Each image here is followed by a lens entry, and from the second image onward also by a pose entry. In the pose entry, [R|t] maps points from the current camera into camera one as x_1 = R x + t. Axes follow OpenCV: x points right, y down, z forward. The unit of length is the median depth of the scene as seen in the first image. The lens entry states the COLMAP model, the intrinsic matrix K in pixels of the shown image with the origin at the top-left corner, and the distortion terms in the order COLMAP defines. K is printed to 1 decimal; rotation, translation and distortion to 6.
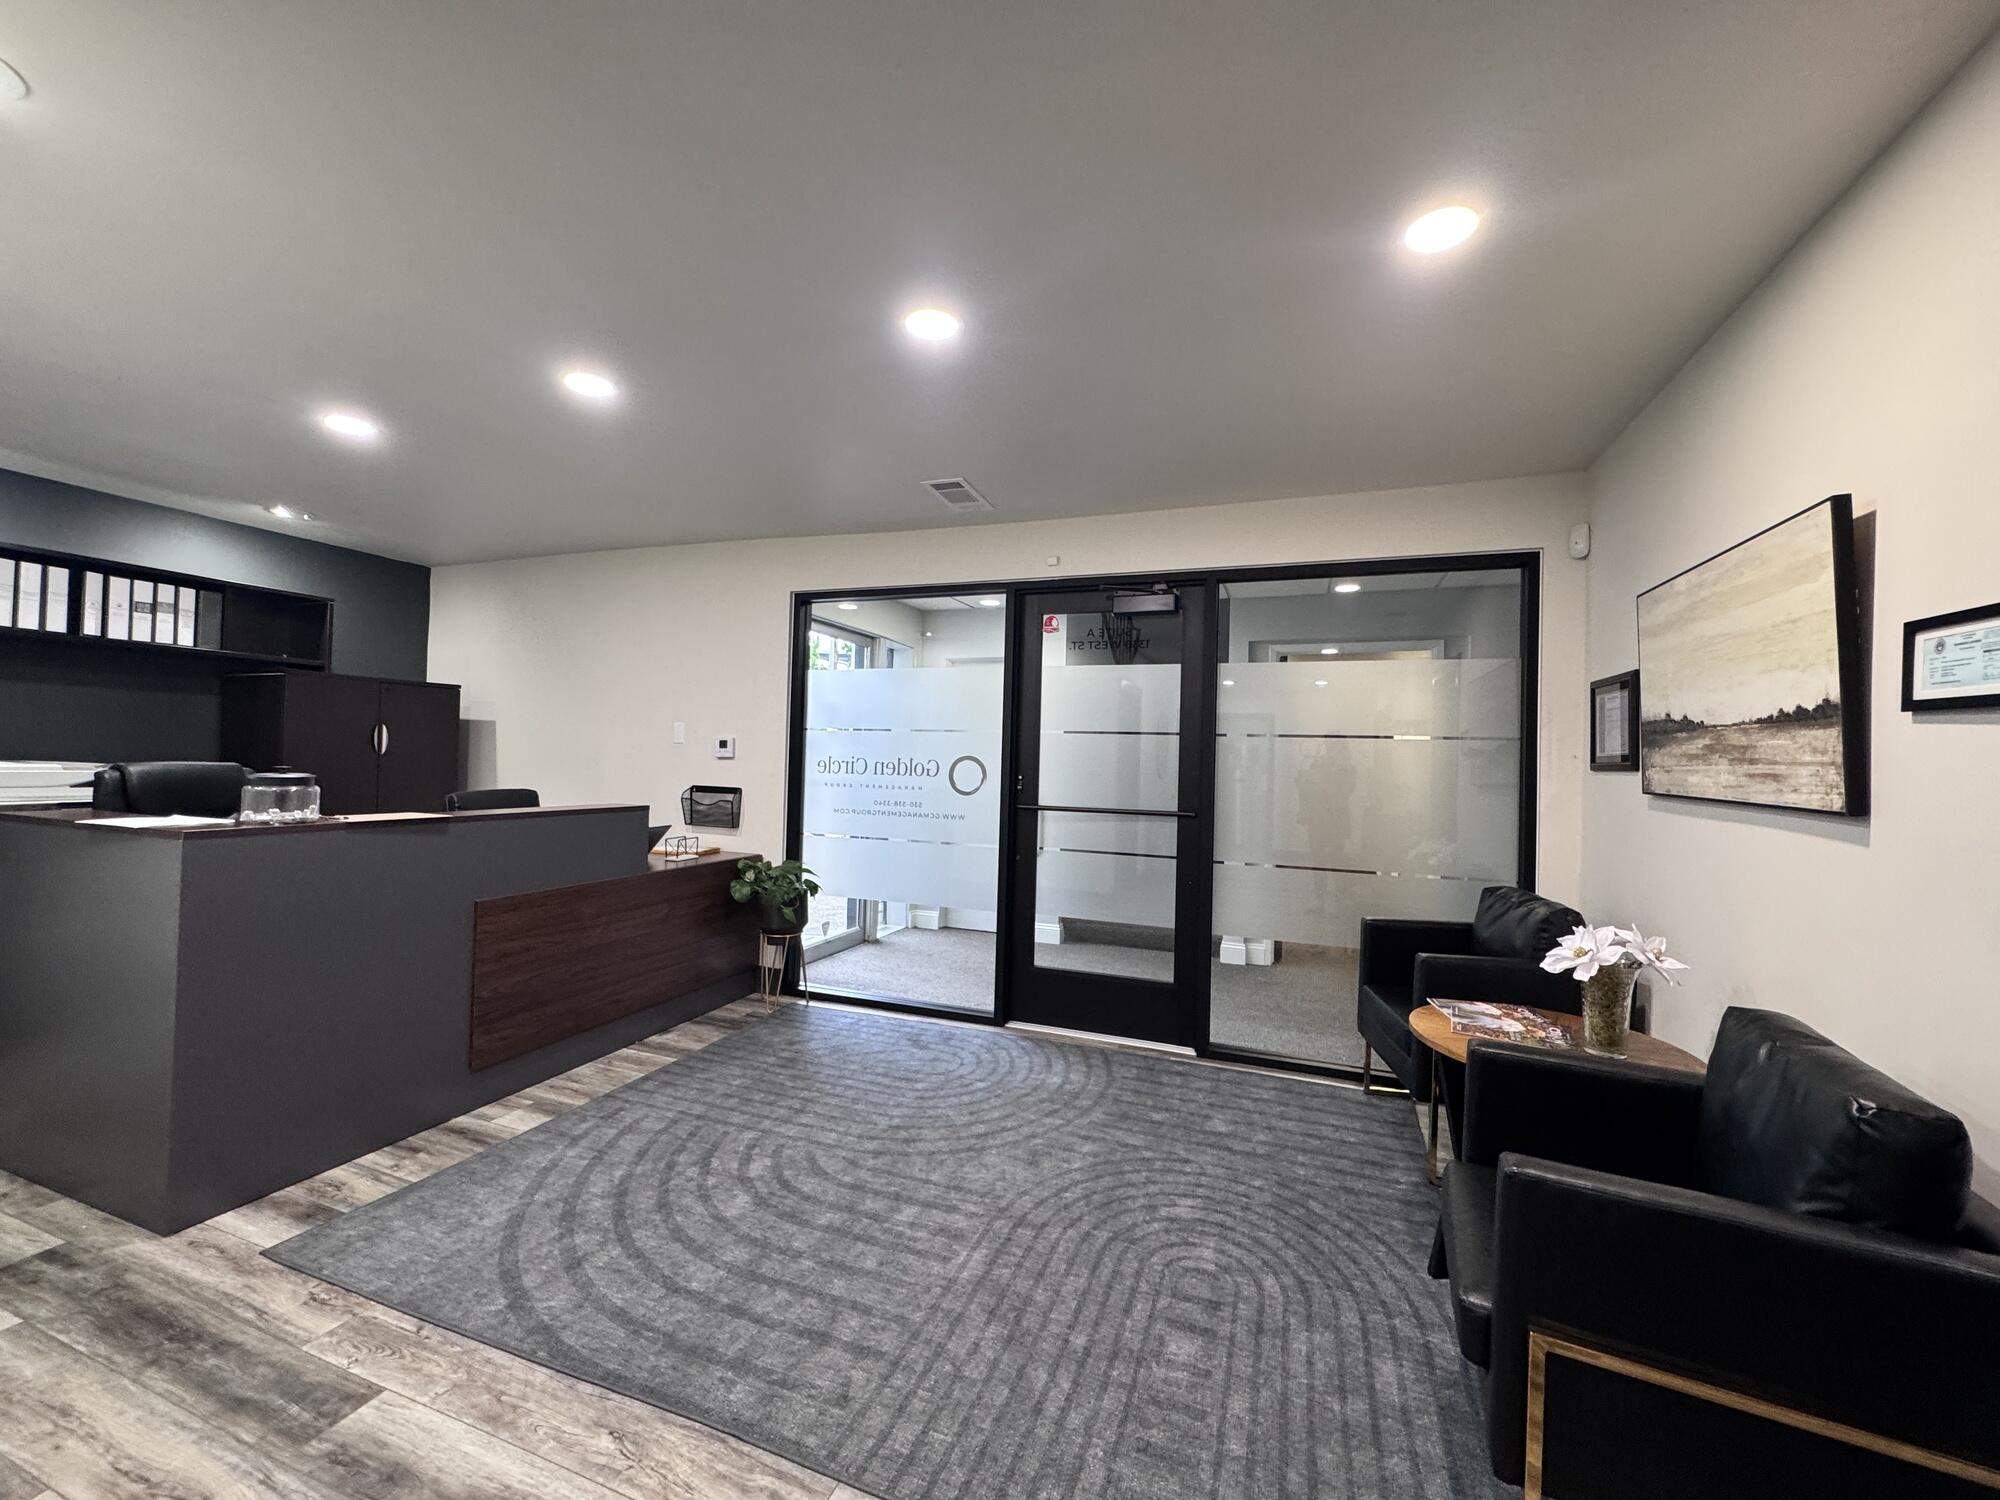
lens RADIAL K [[796.4, 0, 1002.7], [0, 796.4, 745.5], [0, 0, 1]] dist [-0.003732, 0.000198]
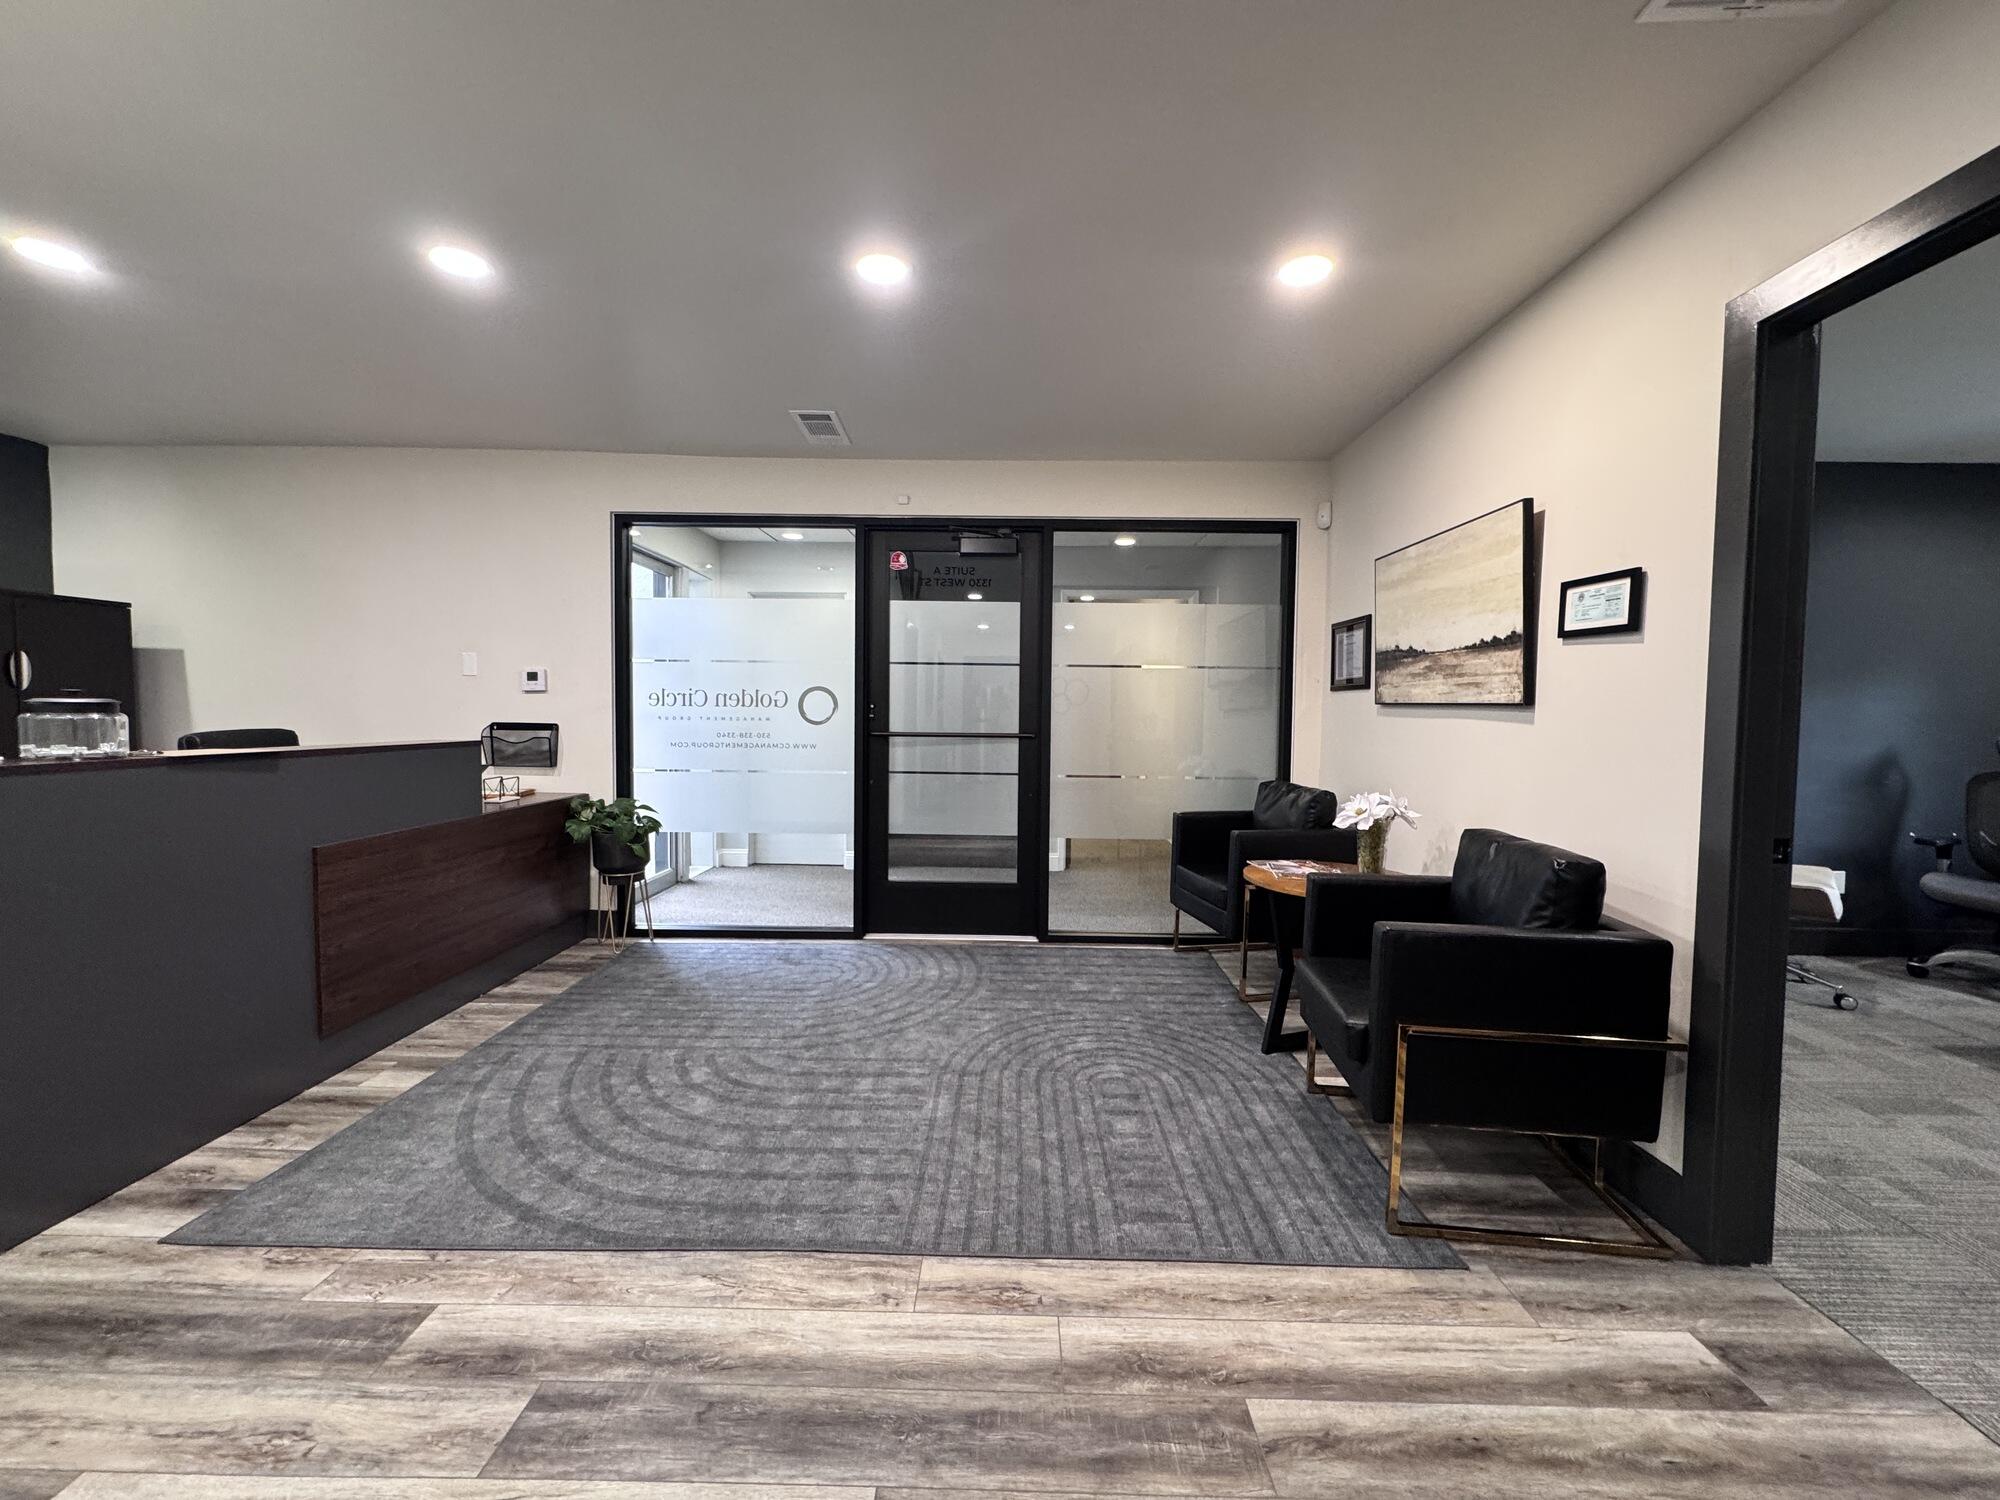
lens RADIAL K [[796.4, 0, 1005.5], [0, 796.4, 746.0], [0, 0, 1]] dist [-0.003732, 0.000198]
pose [[0.939382, -0.030123, 0.341546, -0.279325], [0.006657, 0.997548, 0.069670, 0.032393], [-0.342807, -0.063173, 0.937279, -0.085262]]
